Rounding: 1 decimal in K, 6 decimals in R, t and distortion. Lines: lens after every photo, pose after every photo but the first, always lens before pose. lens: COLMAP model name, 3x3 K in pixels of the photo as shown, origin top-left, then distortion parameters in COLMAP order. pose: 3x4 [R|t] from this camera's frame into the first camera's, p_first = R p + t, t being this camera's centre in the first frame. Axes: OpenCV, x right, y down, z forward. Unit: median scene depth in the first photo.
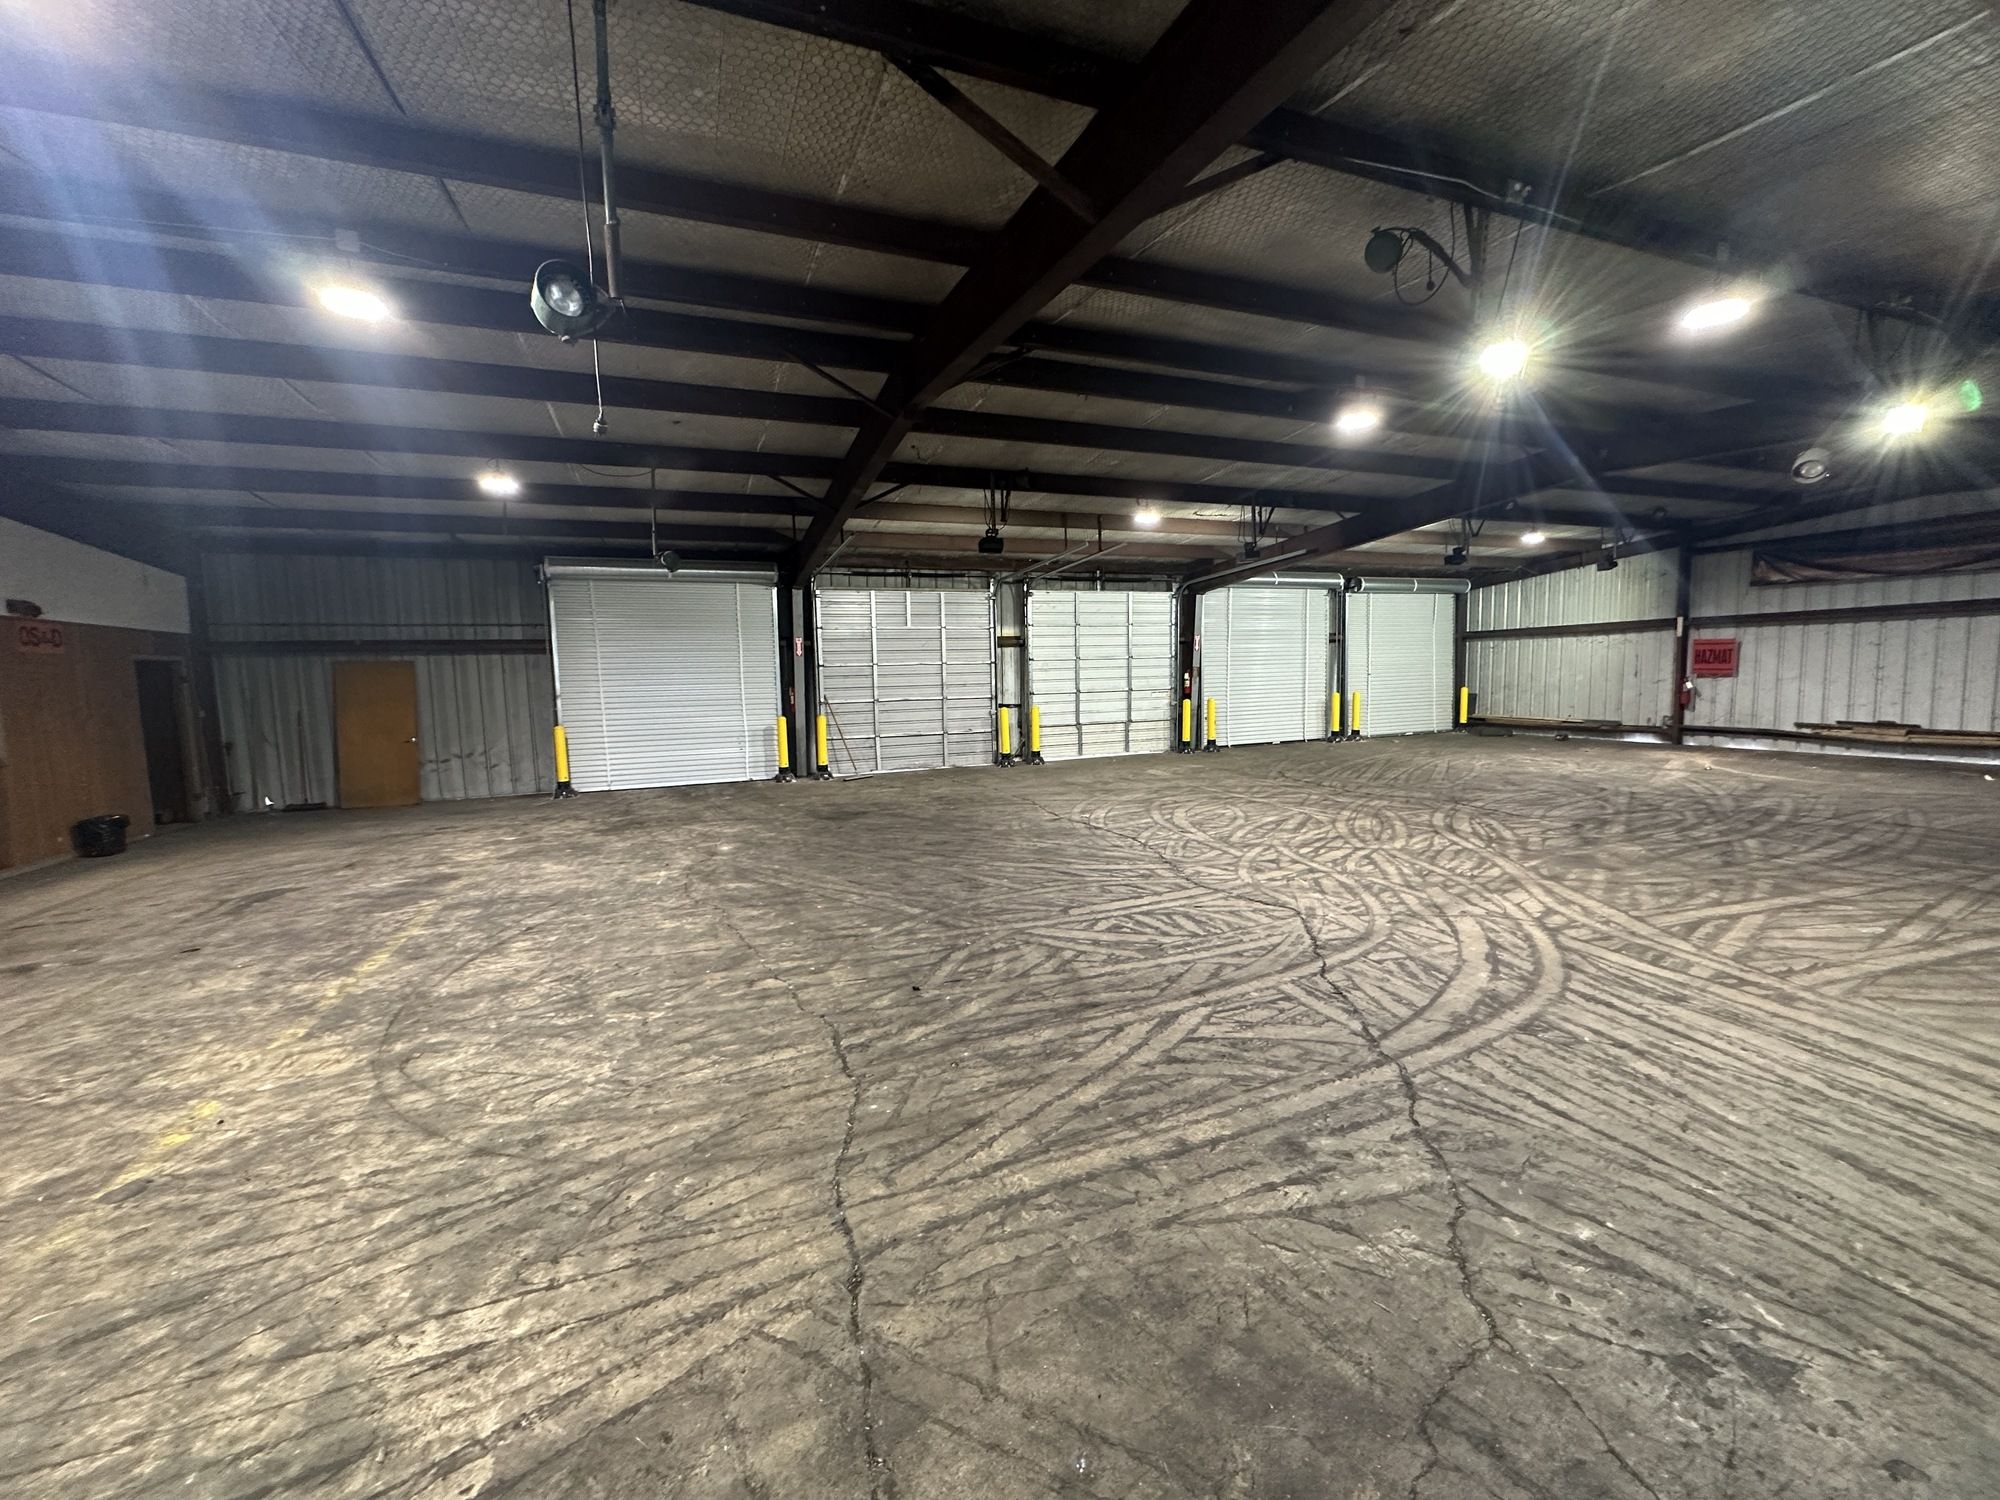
lens RADIAL K [[801.9, 0, 996.4], [0, 801.9, 742.4], [0, 0, 1]] dist [-0.005580, 0.001591]
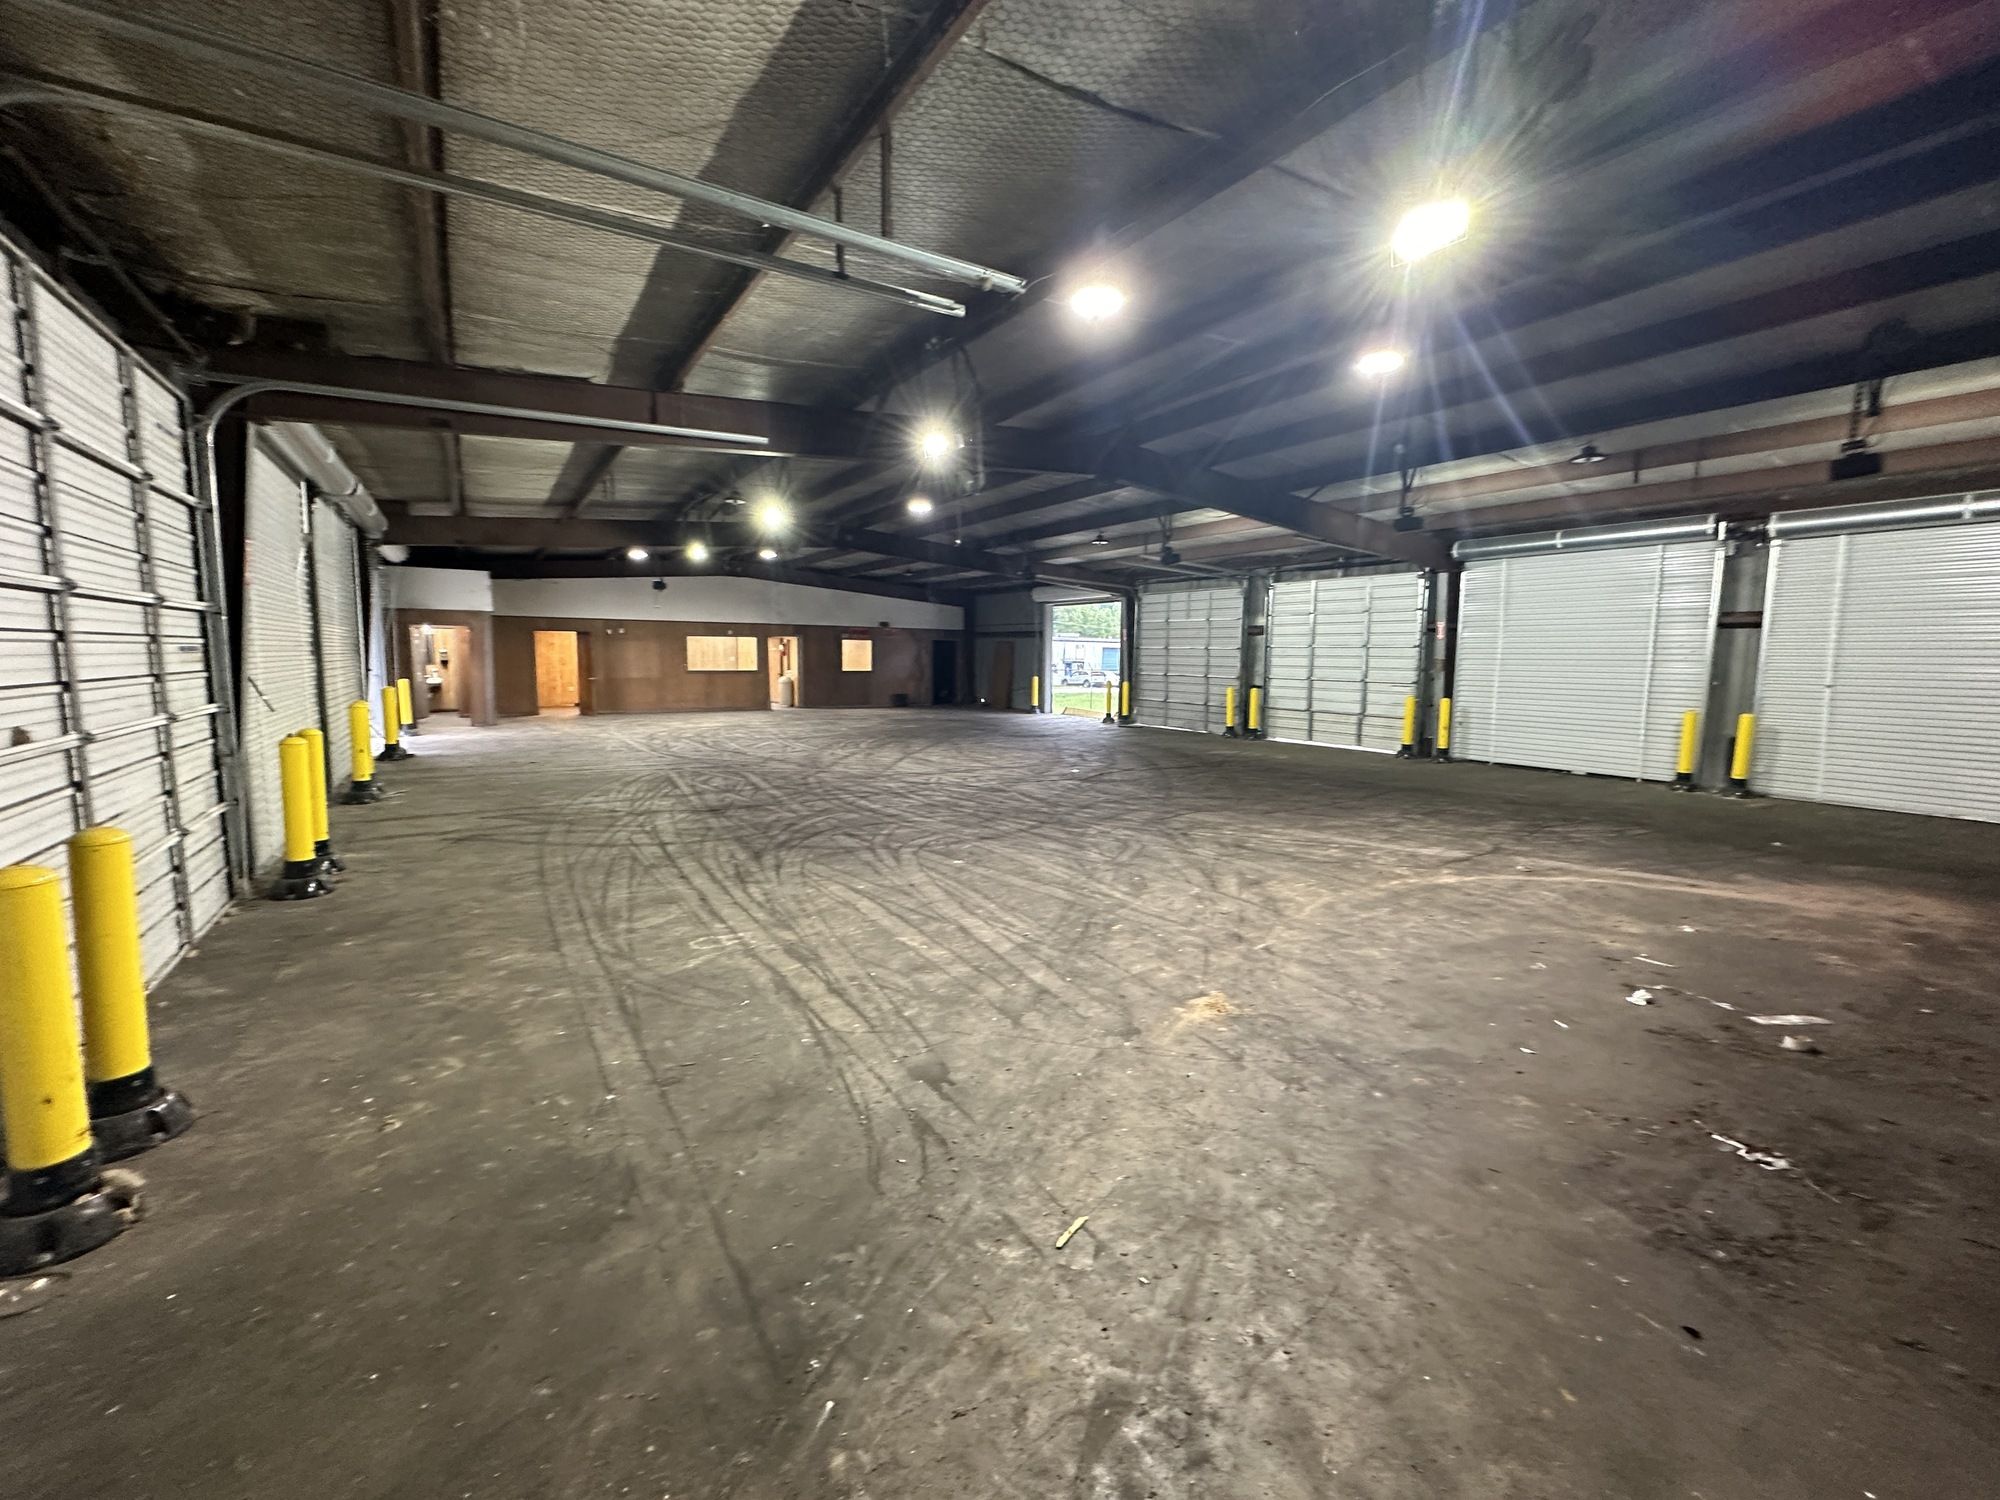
lens RADIAL K [[801.9, 0, 997.5], [0, 801.9, 758.5], [0, 0, 1]] dist [-0.005580, 0.001591]
pose [[0.186750, 0.153305, -0.970372, 1.004852], [-0.100940, 0.985516, 0.136271, -0.060245], [0.977208, 0.072501, 0.199520, 0.397178]]
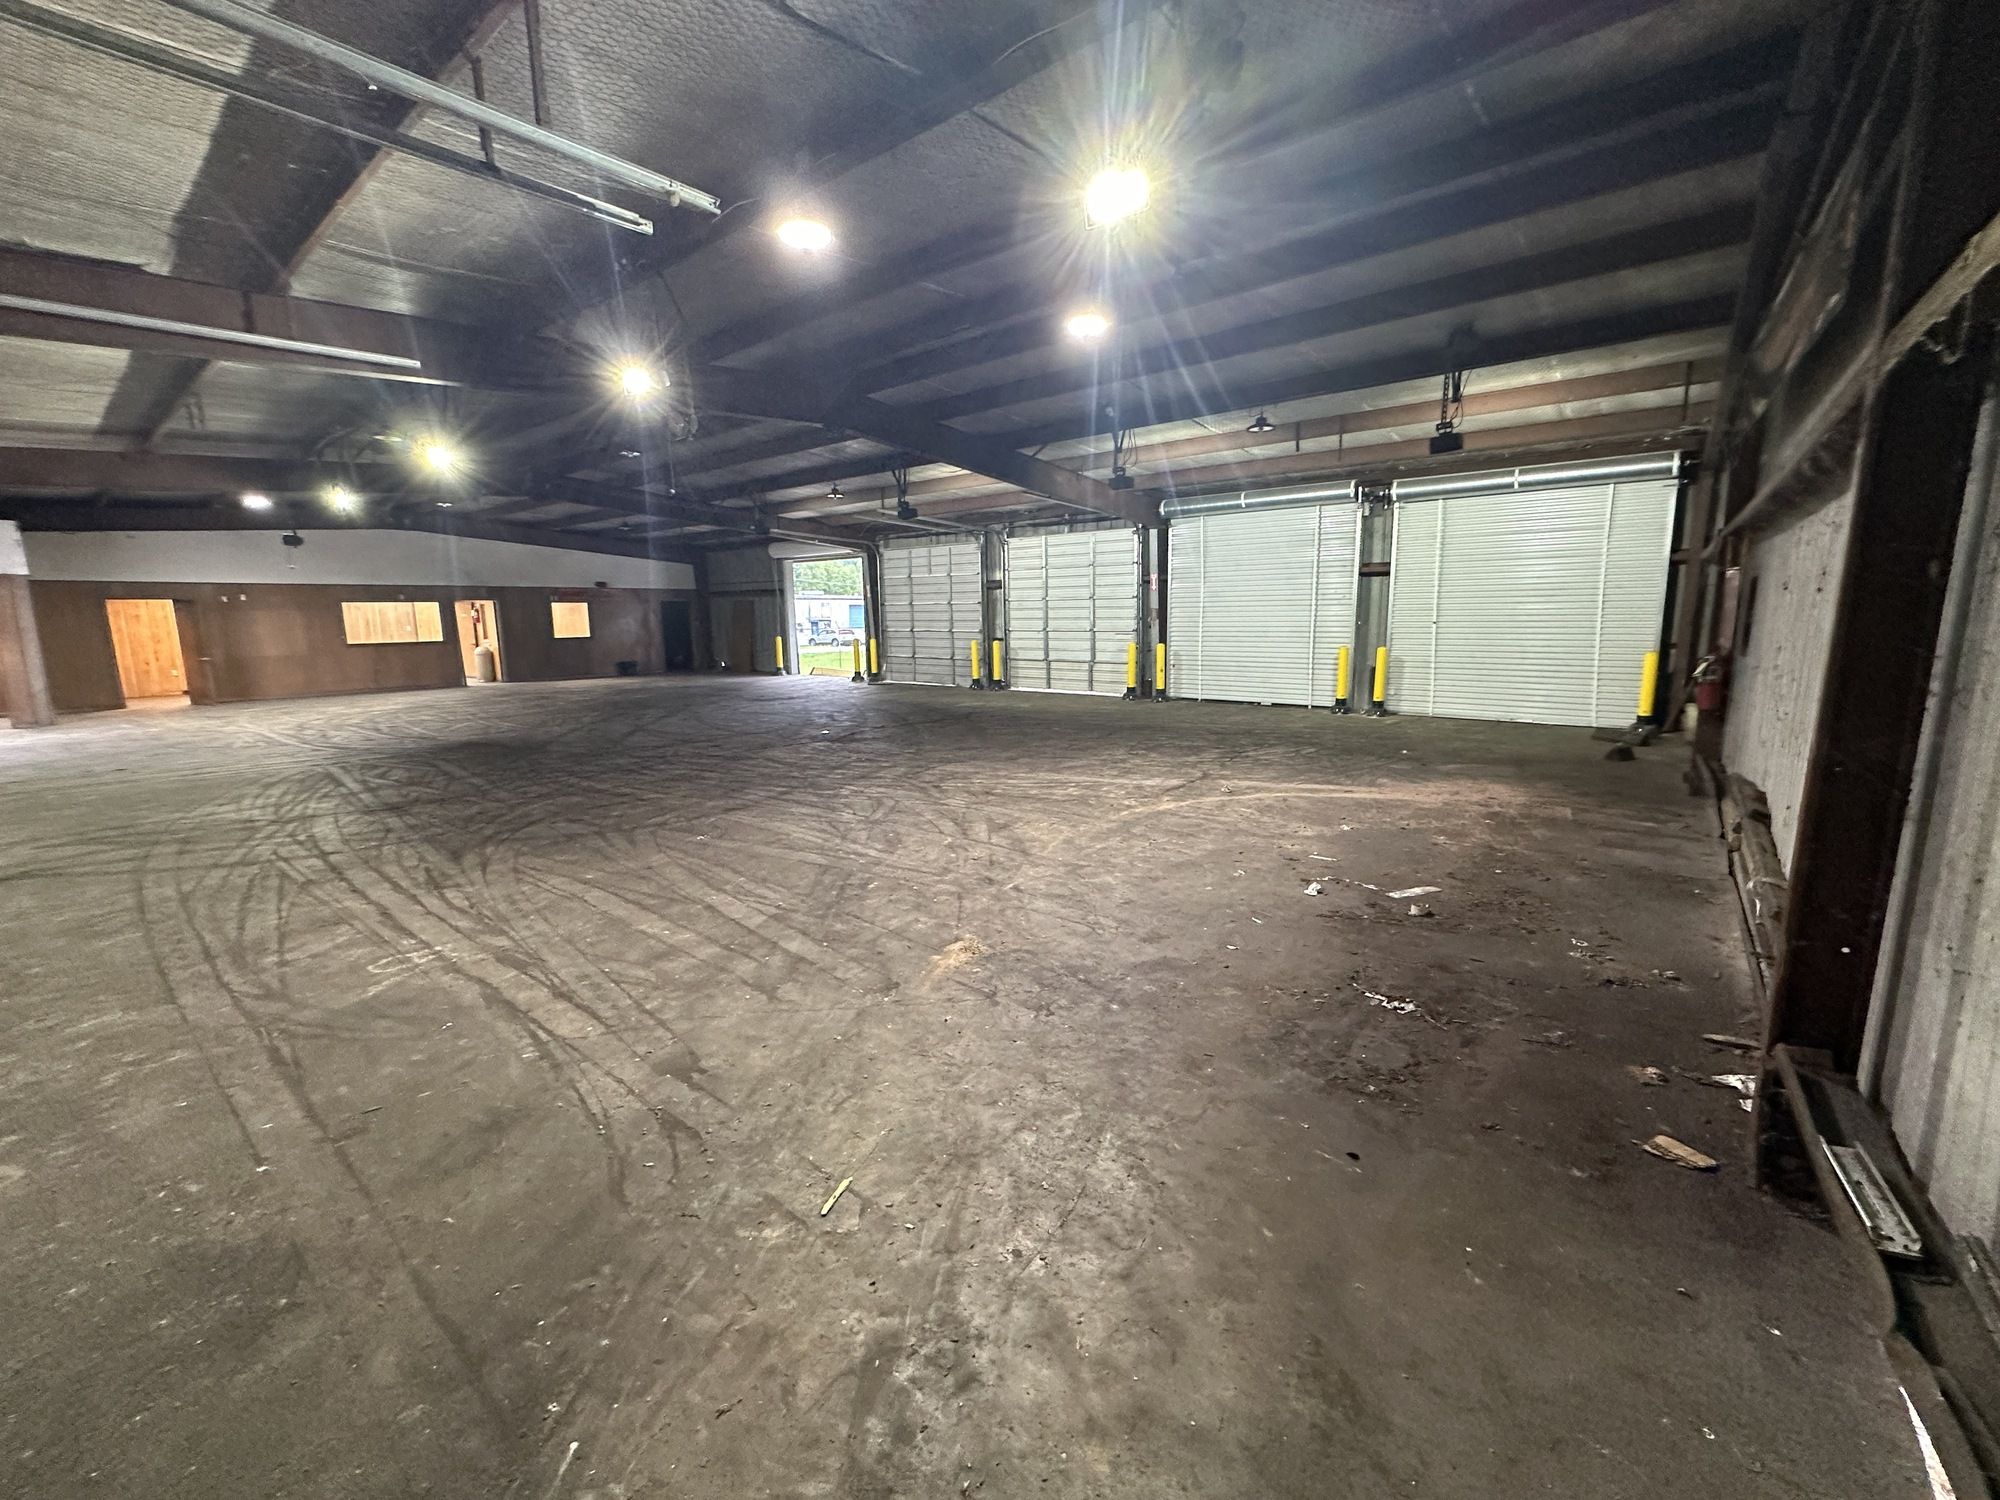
lens RADIAL K [[801.9, 0, 997.5], [0, 801.9, 759.9], [0, 0, 1]] dist [-0.005580, 0.001591]
pose [[0.477330, 0.178489, -0.860406, 1.003743], [-0.074361, 0.983846, 0.162843, -0.060108], [0.875572, -0.013749, 0.482892, 0.401267]]
